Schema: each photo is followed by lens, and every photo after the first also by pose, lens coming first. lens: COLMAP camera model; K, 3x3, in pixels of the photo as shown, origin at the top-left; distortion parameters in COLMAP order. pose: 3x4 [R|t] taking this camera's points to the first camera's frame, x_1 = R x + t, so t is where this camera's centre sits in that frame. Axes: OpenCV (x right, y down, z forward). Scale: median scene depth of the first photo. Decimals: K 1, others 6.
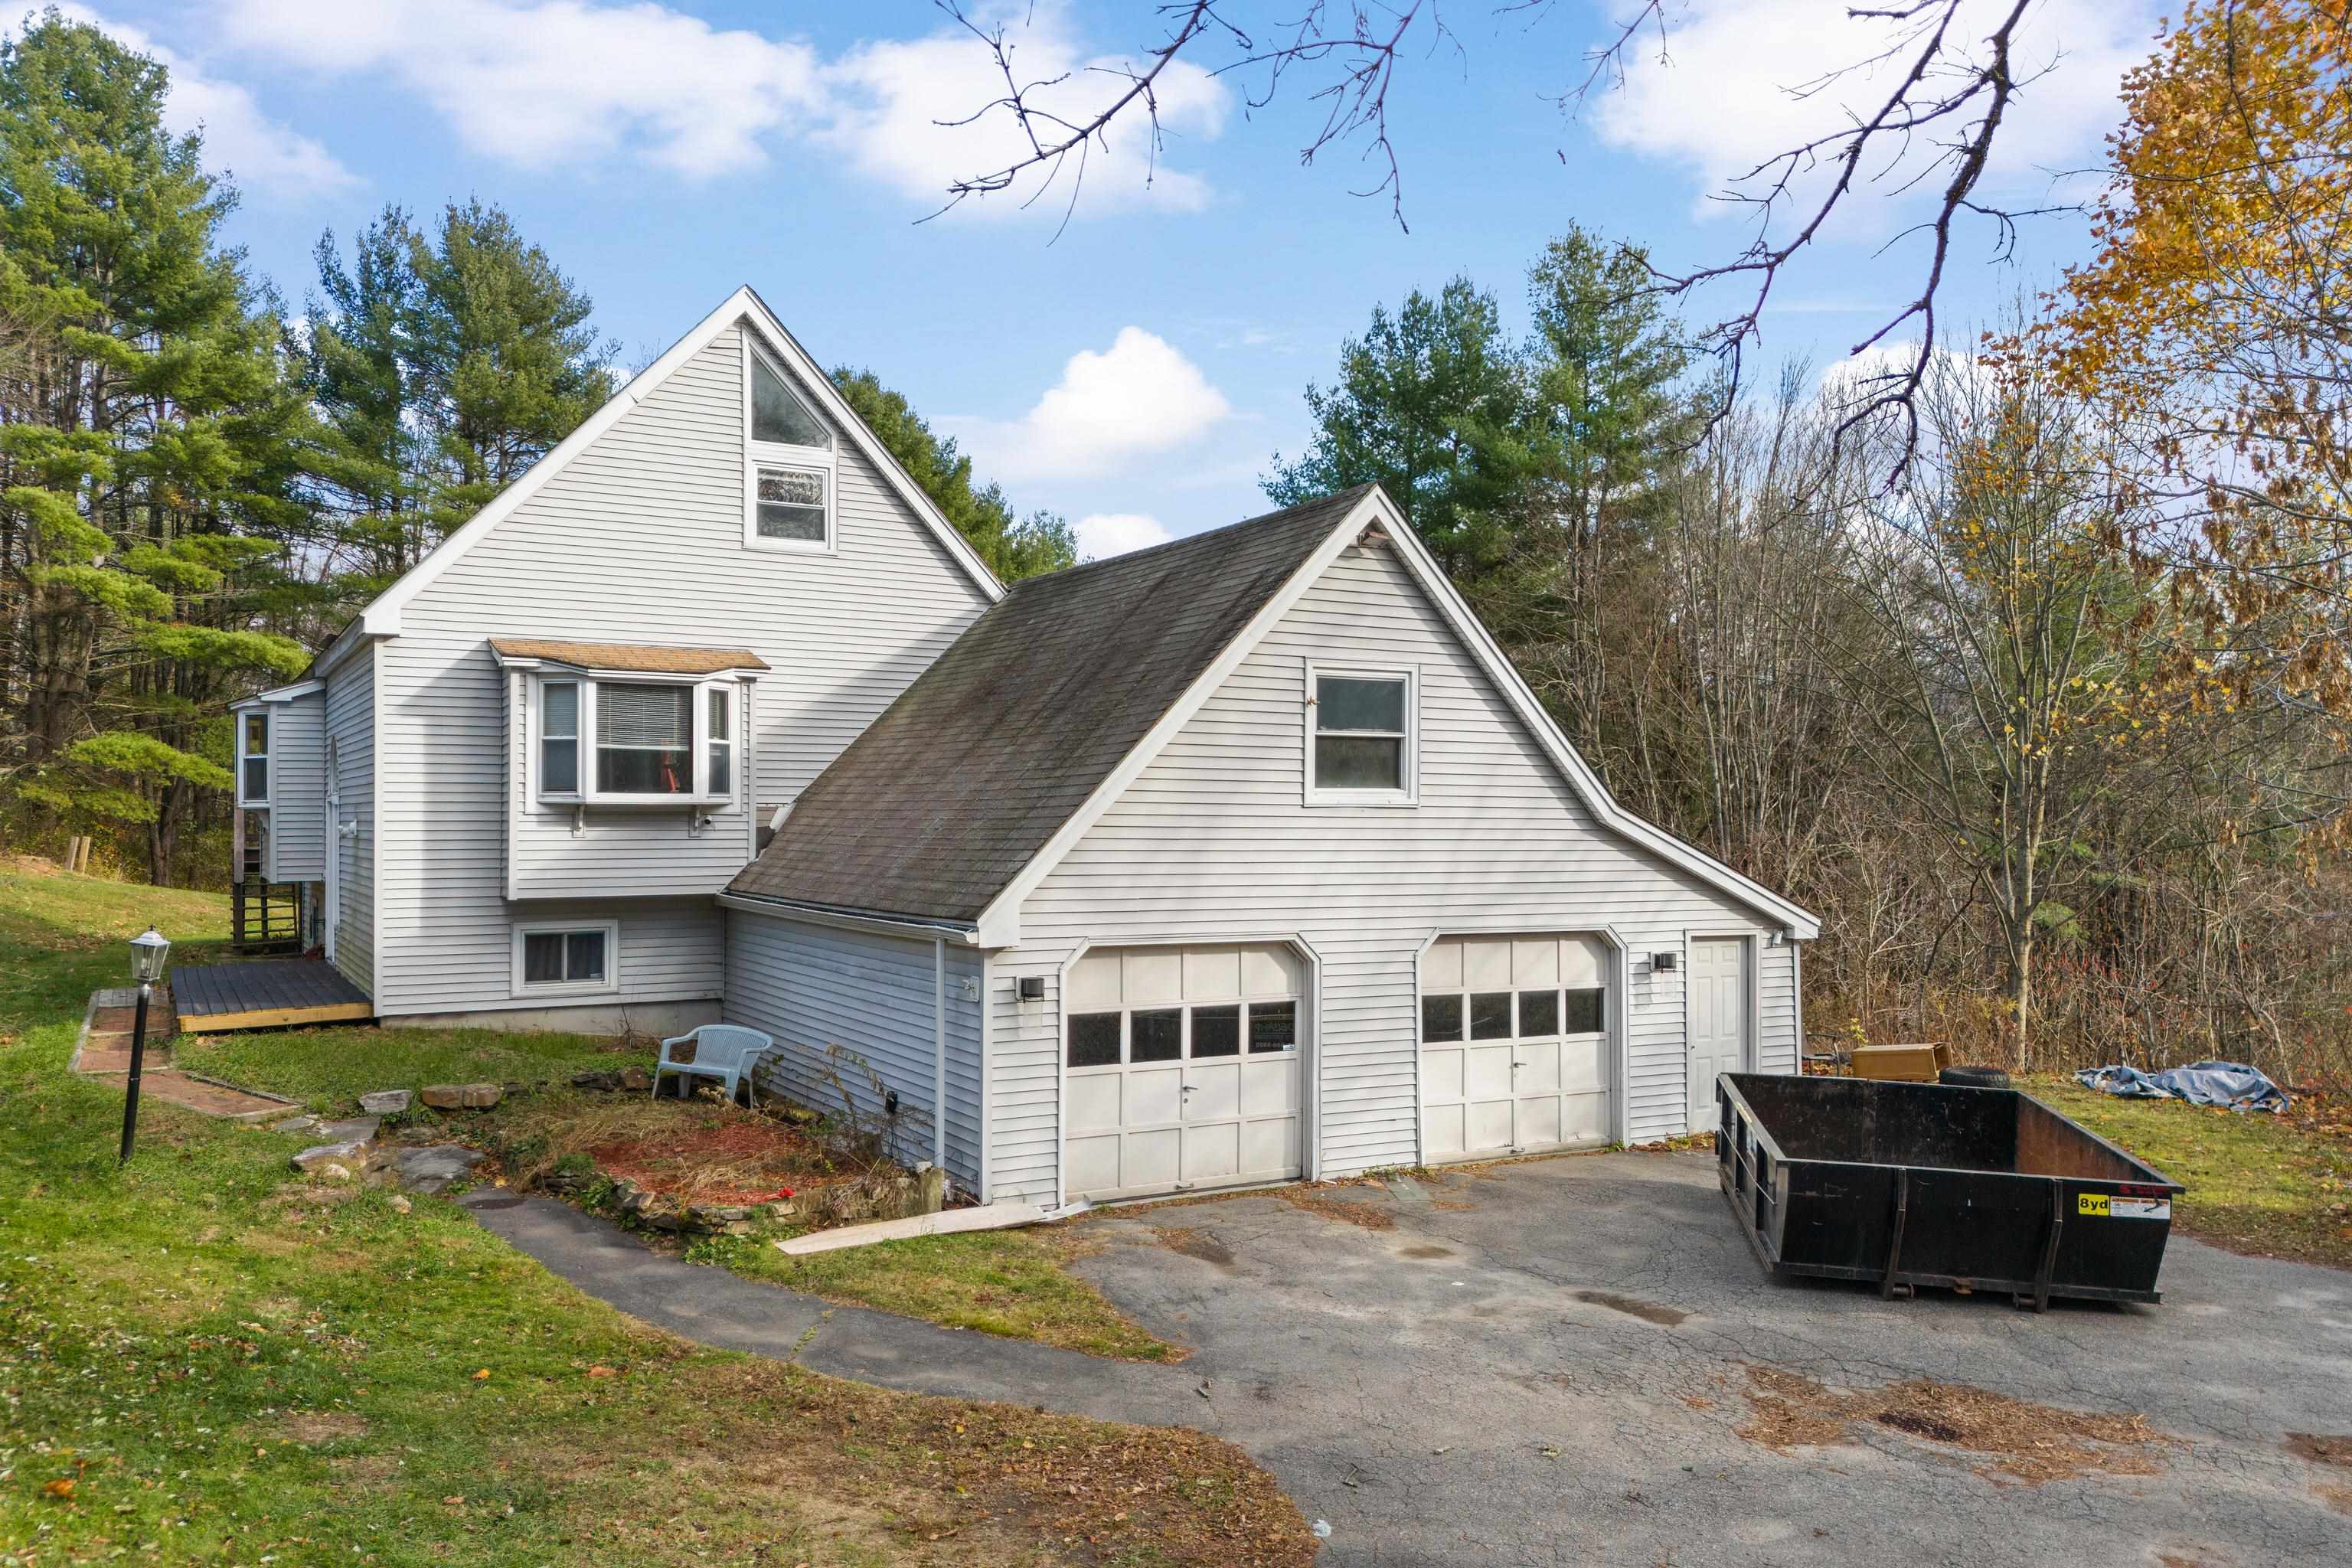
lens RADIAL K [[1777.6, 0, 1174.9], [0, 1777.6, 819.6], [0, 0, 1]] dist [0.071950, -0.071309]
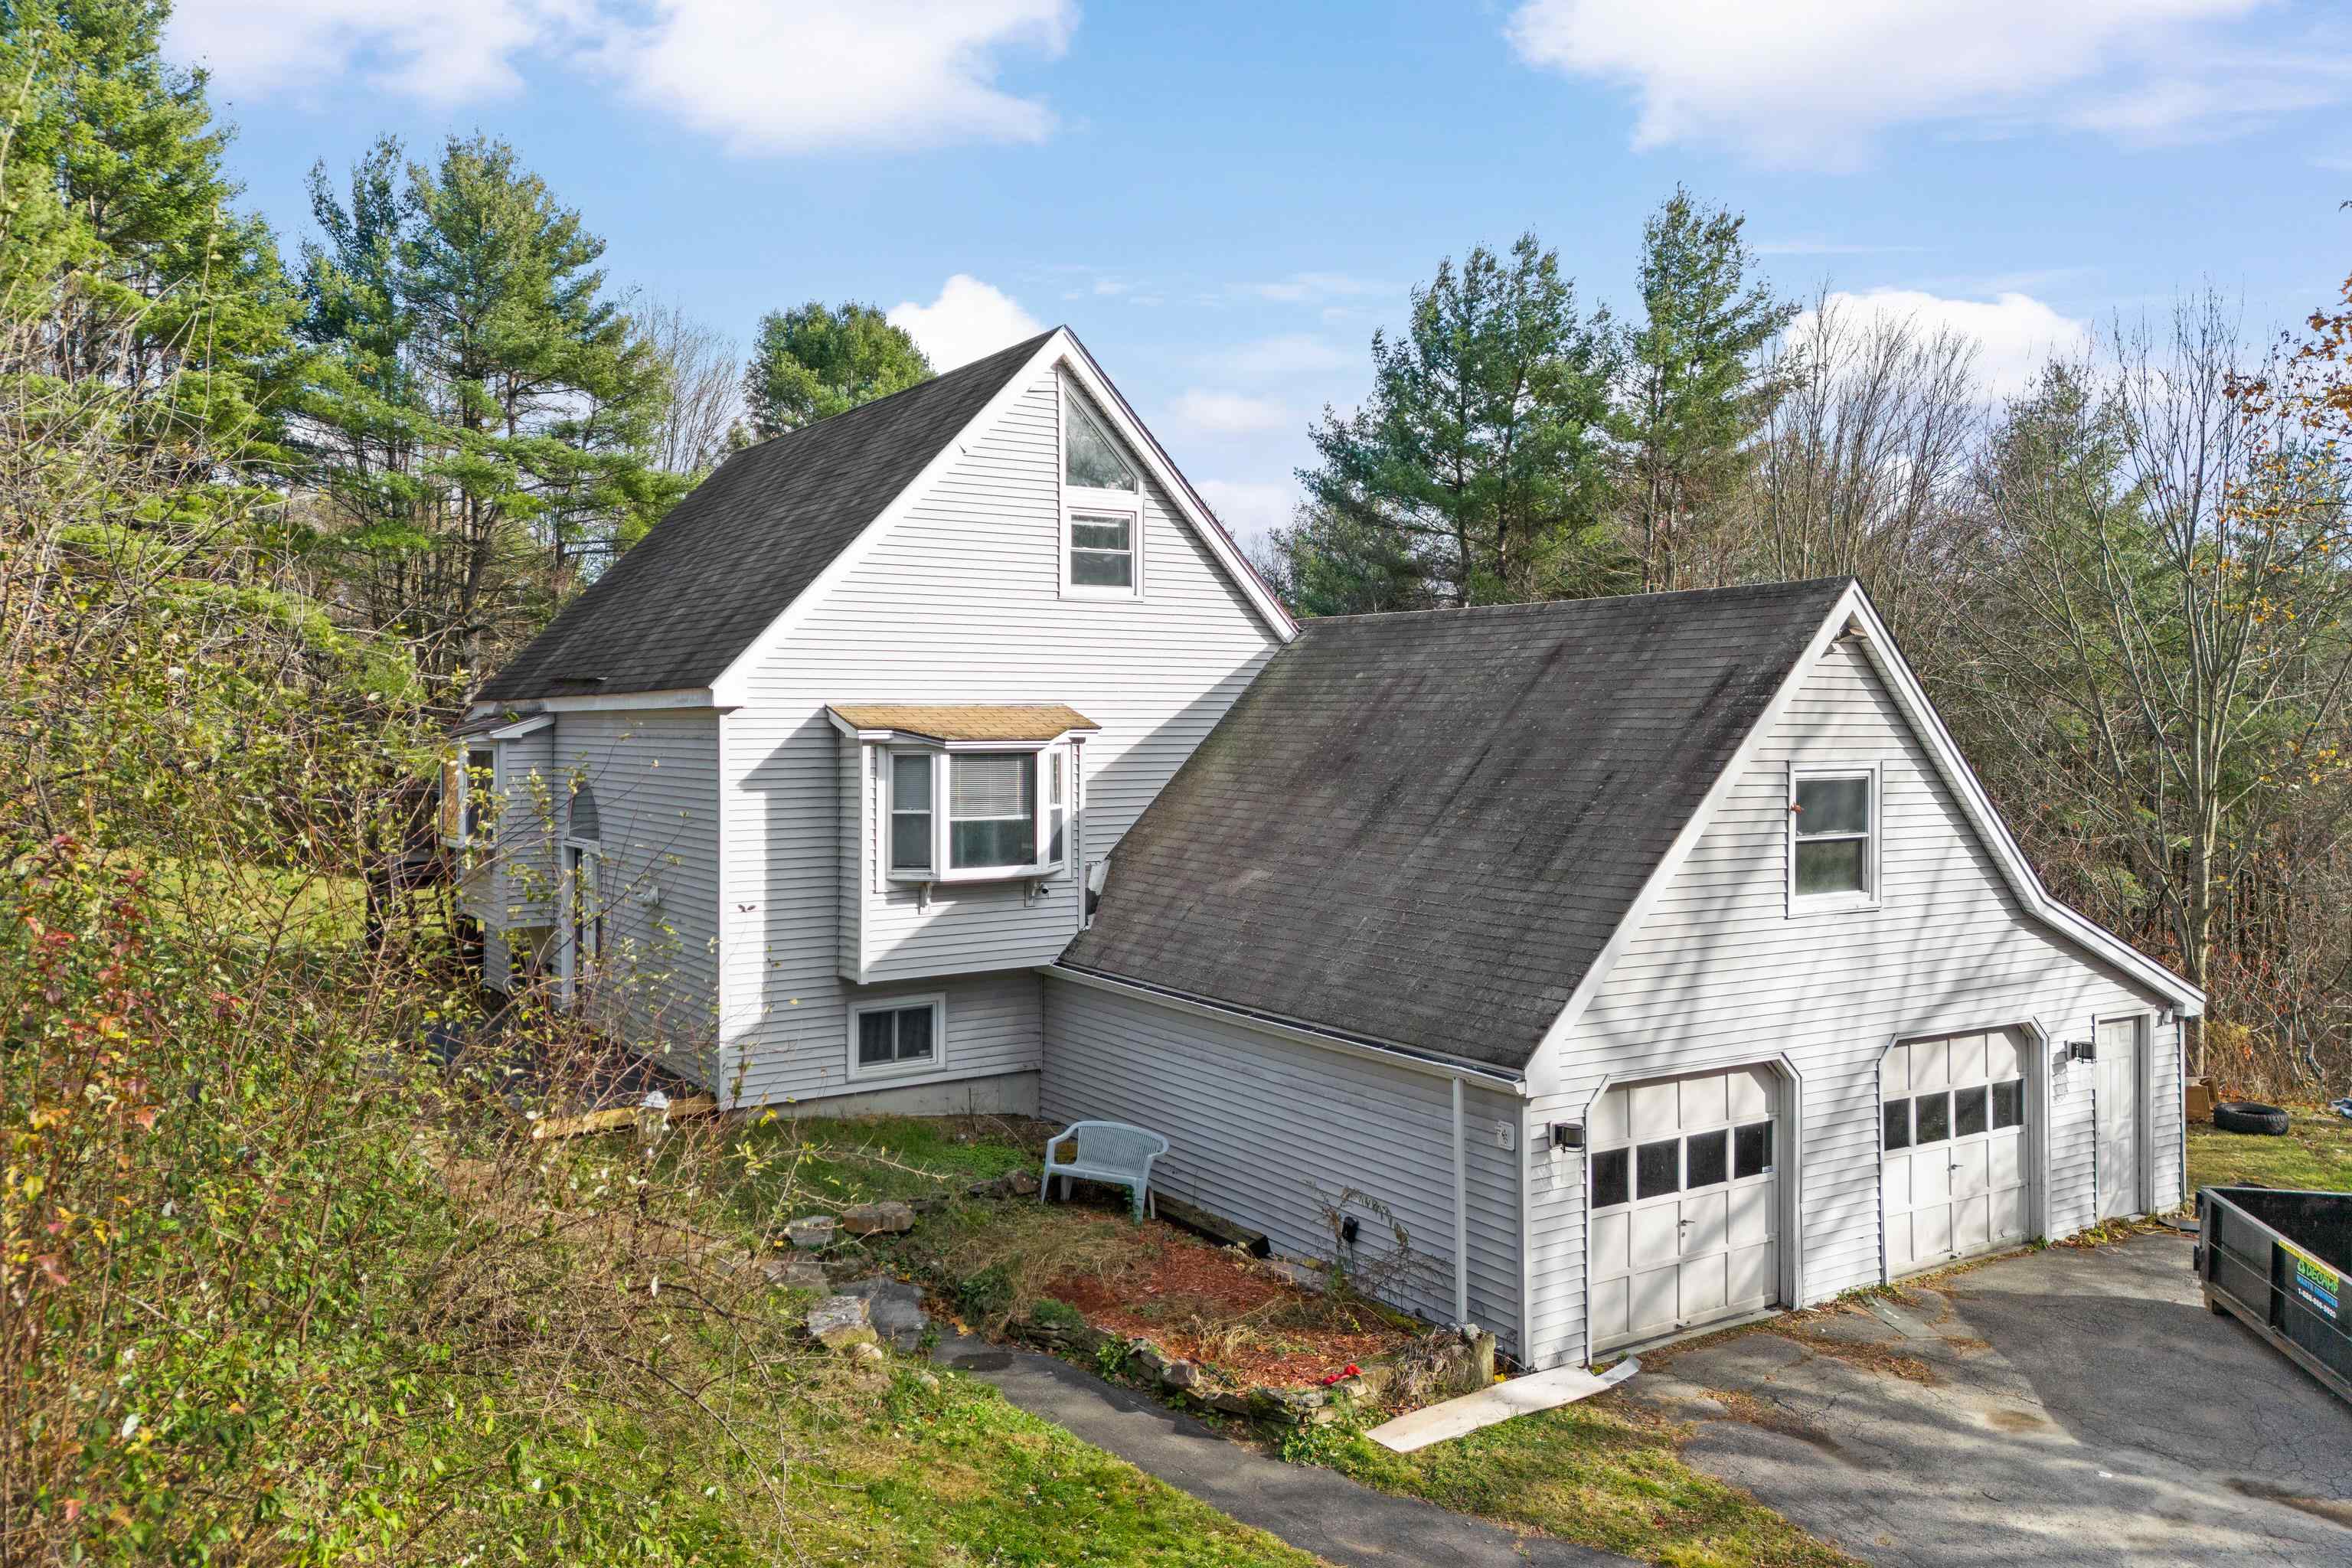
lens RADIAL K [[1790.7, 0, 1174.0], [0, 1790.7, 714.8], [0, 0, 1]] dist [0.090114, -0.108783]
pose [[0.998502, -0.001554, 0.054685, -0.266259], [0.001832, 0.999986, -0.005037, -0.096446], [-0.054676, 0.005130, 0.998491, 0.038471]]
